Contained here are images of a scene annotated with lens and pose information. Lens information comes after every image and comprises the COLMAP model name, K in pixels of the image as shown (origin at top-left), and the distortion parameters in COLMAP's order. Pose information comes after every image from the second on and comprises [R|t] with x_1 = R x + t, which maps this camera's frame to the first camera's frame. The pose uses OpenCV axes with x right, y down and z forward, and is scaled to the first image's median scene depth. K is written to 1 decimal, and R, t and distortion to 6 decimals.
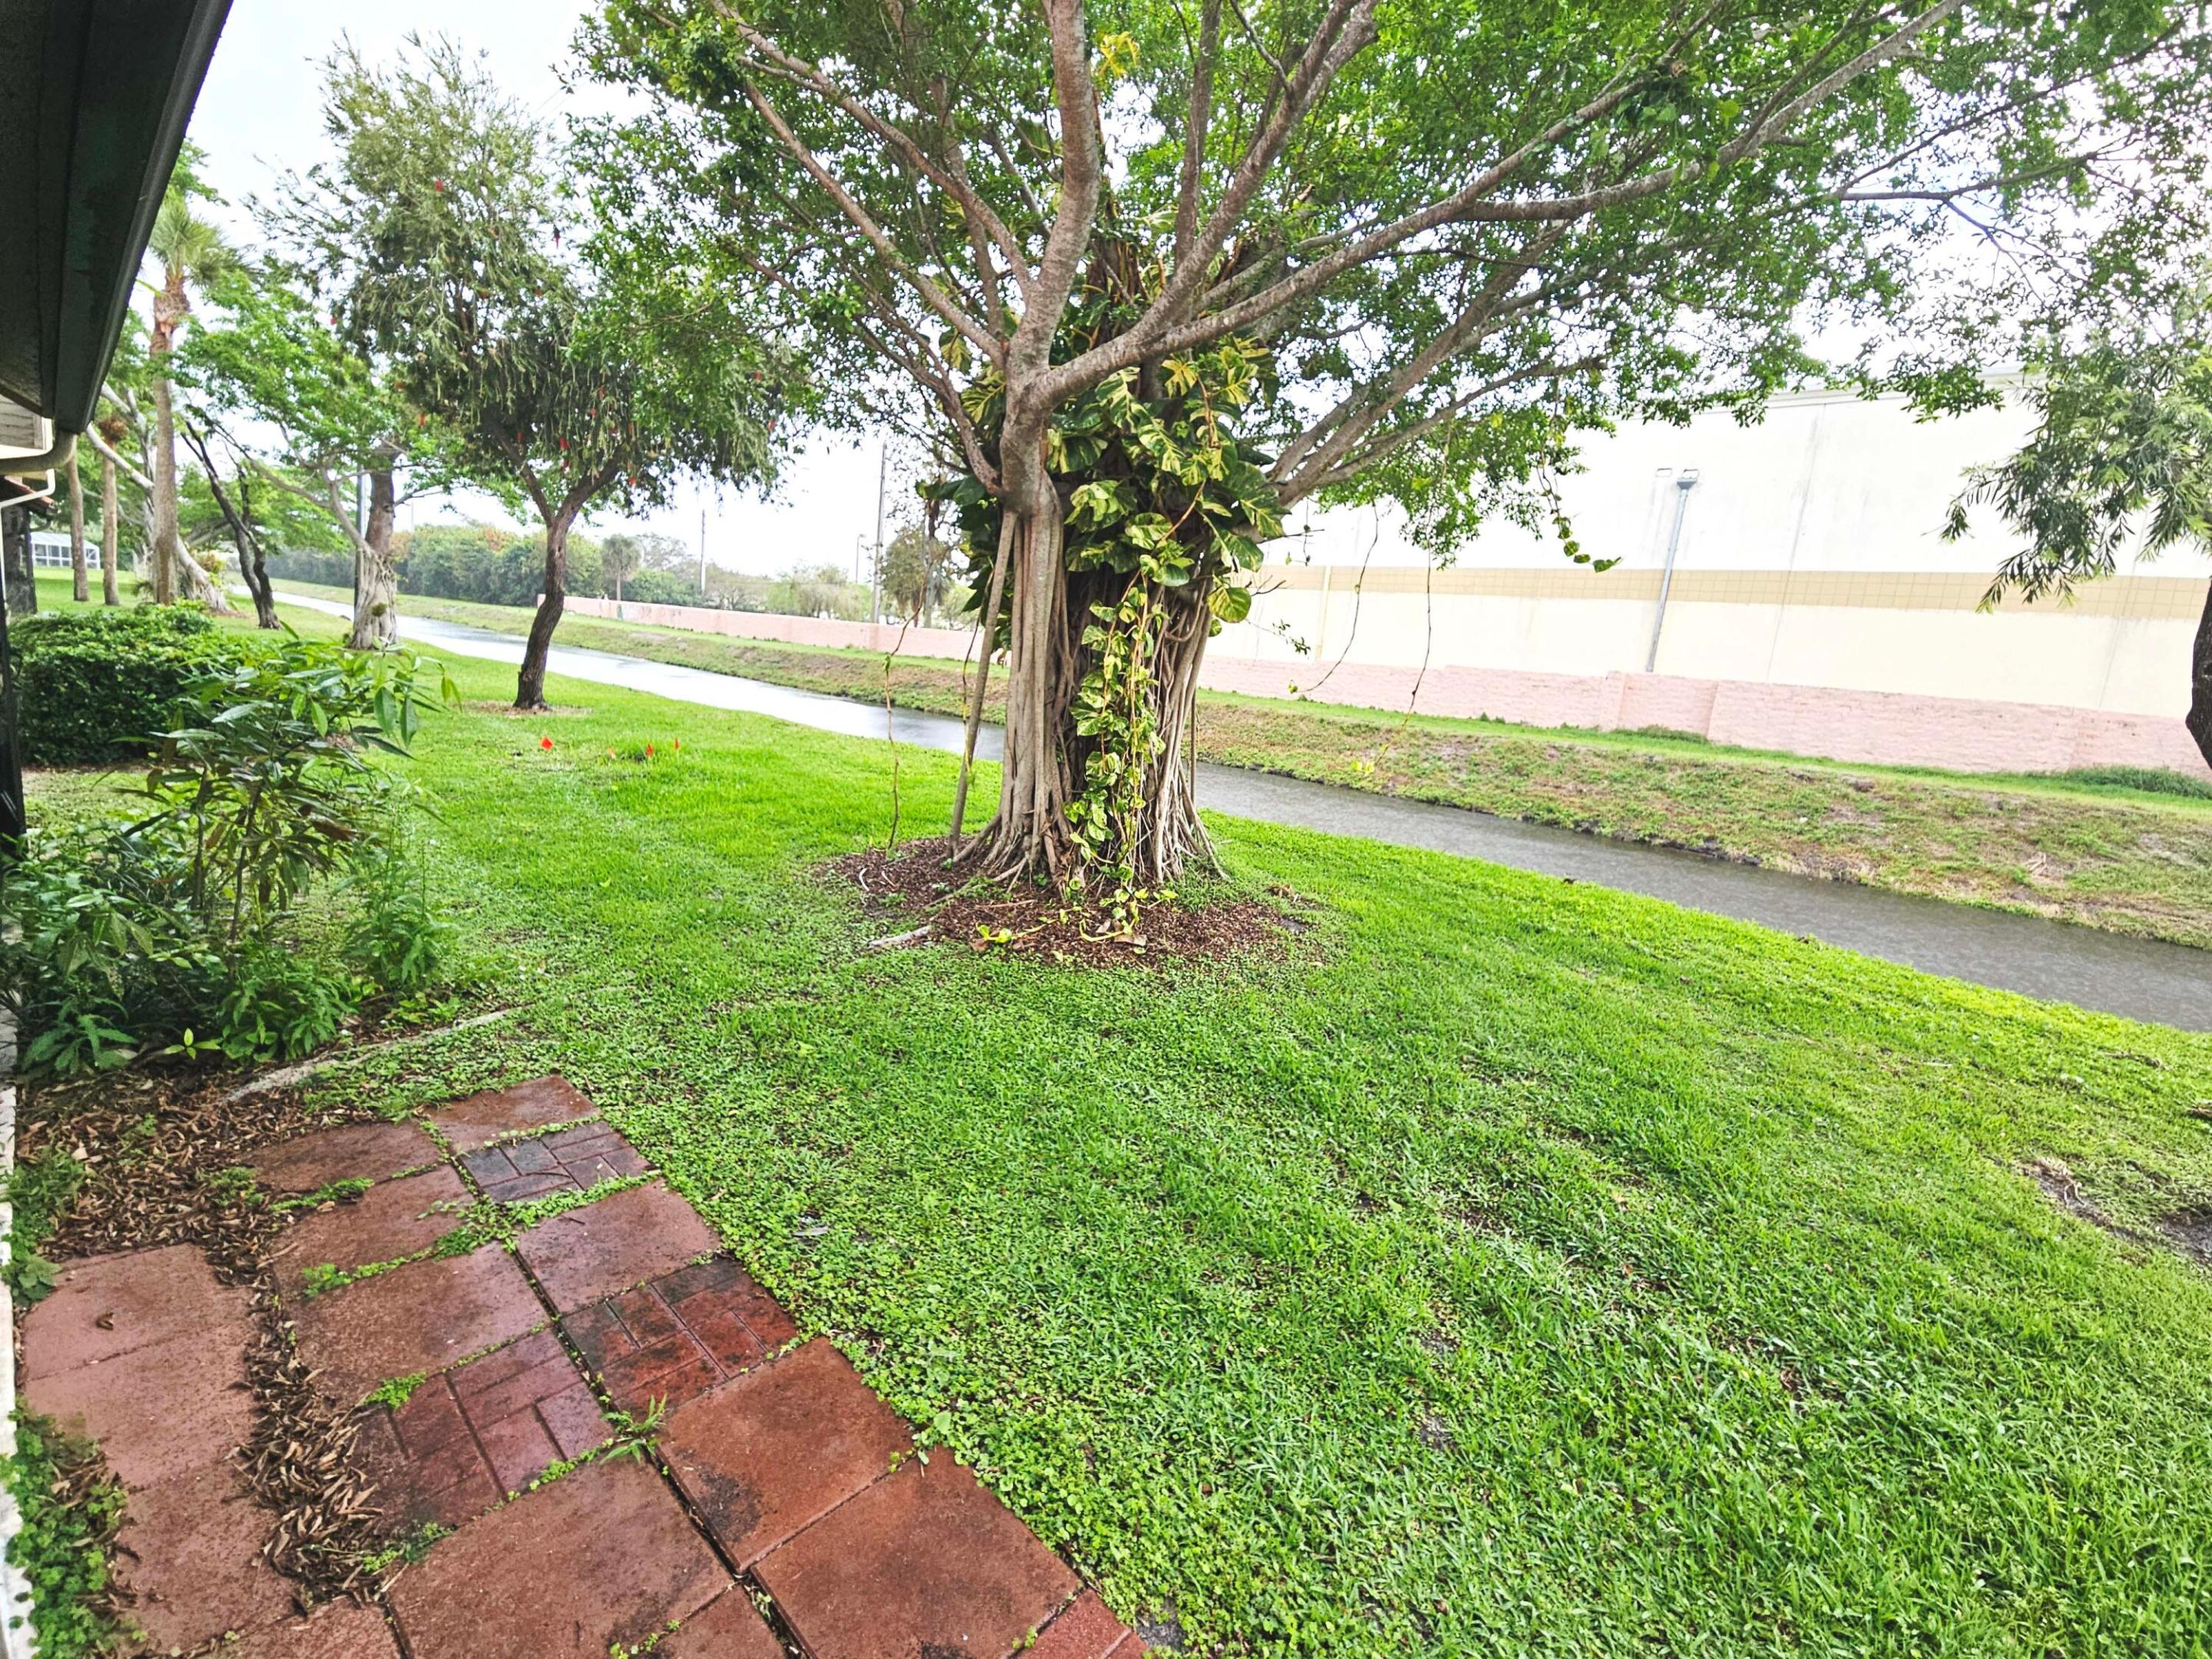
lens RADIAL K [[904.7, 0, 1116.6], [0, 904.7, 821.0], [0, 0, 1]] dist [0.004091, -0.002697]
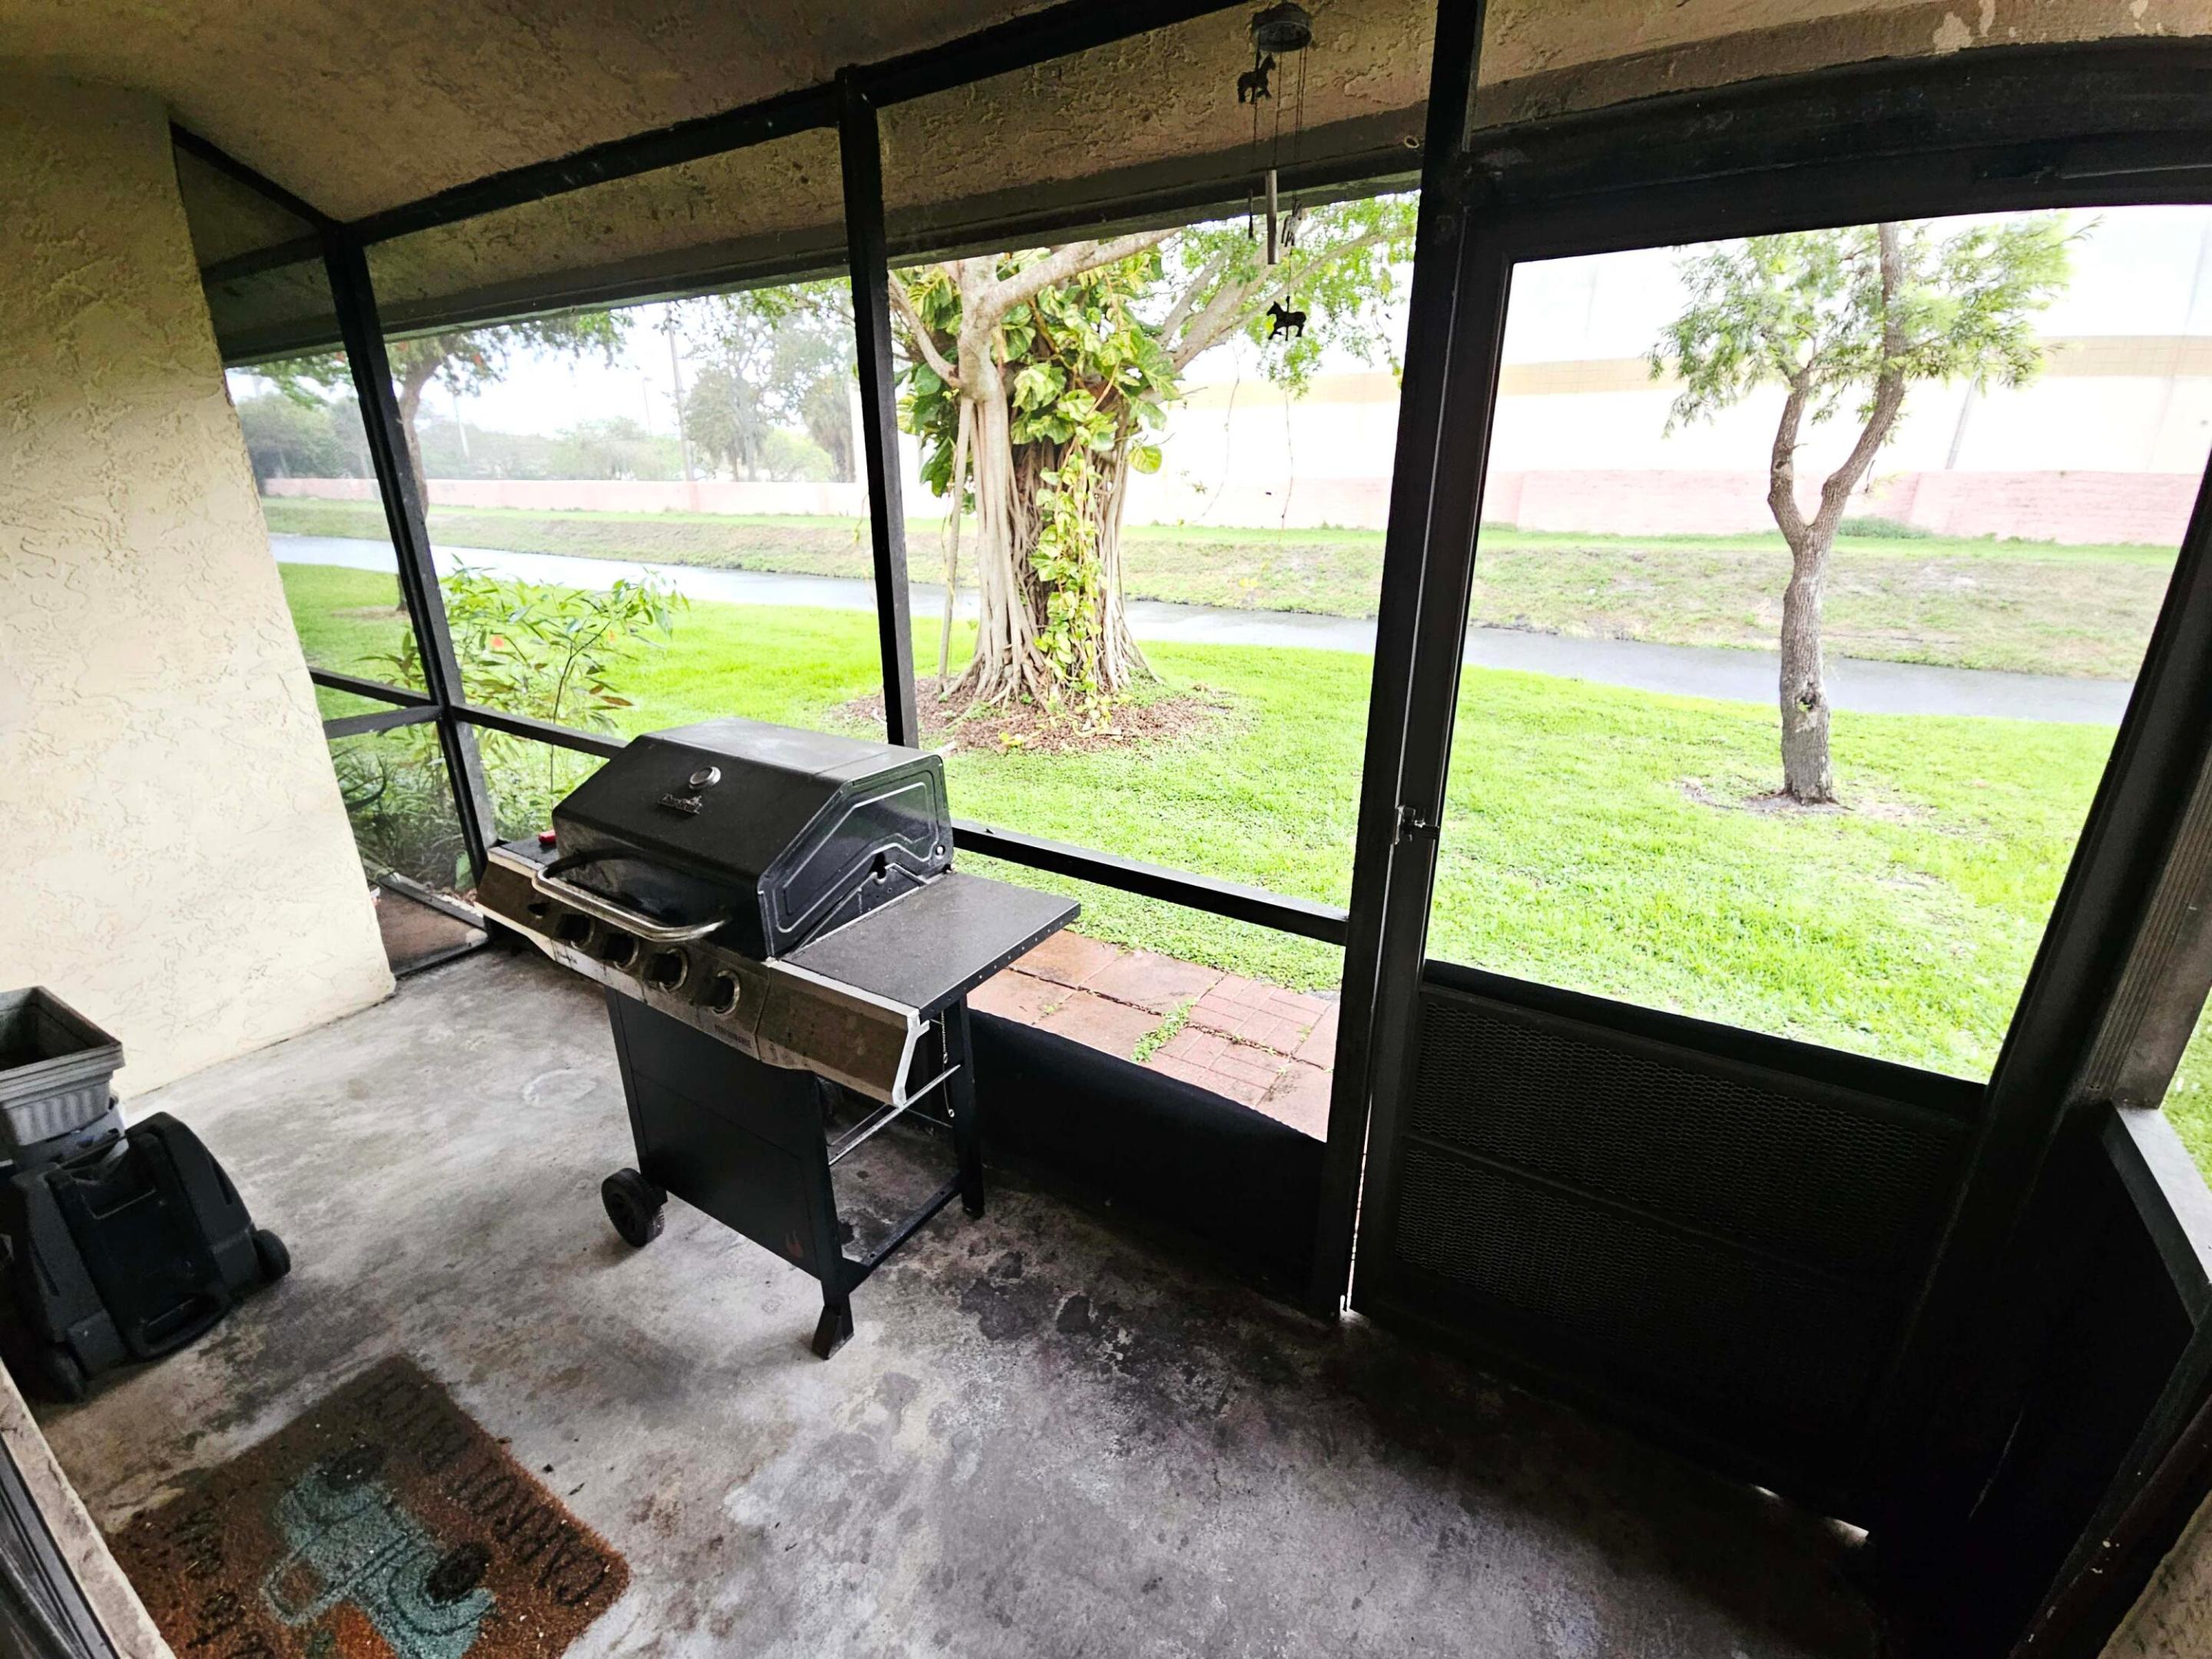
lens RADIAL K [[904.7, 0, 1100.5], [0, 904.7, 823.8], [0, 0, 1]] dist [0.004091, -0.002697]
pose [[0.983061, -0.136387, 0.122431, -0.161432], [0.112495, 0.976390, 0.184410, 0.013282], [-0.144692, -0.167513, 0.975194, -0.302567]]
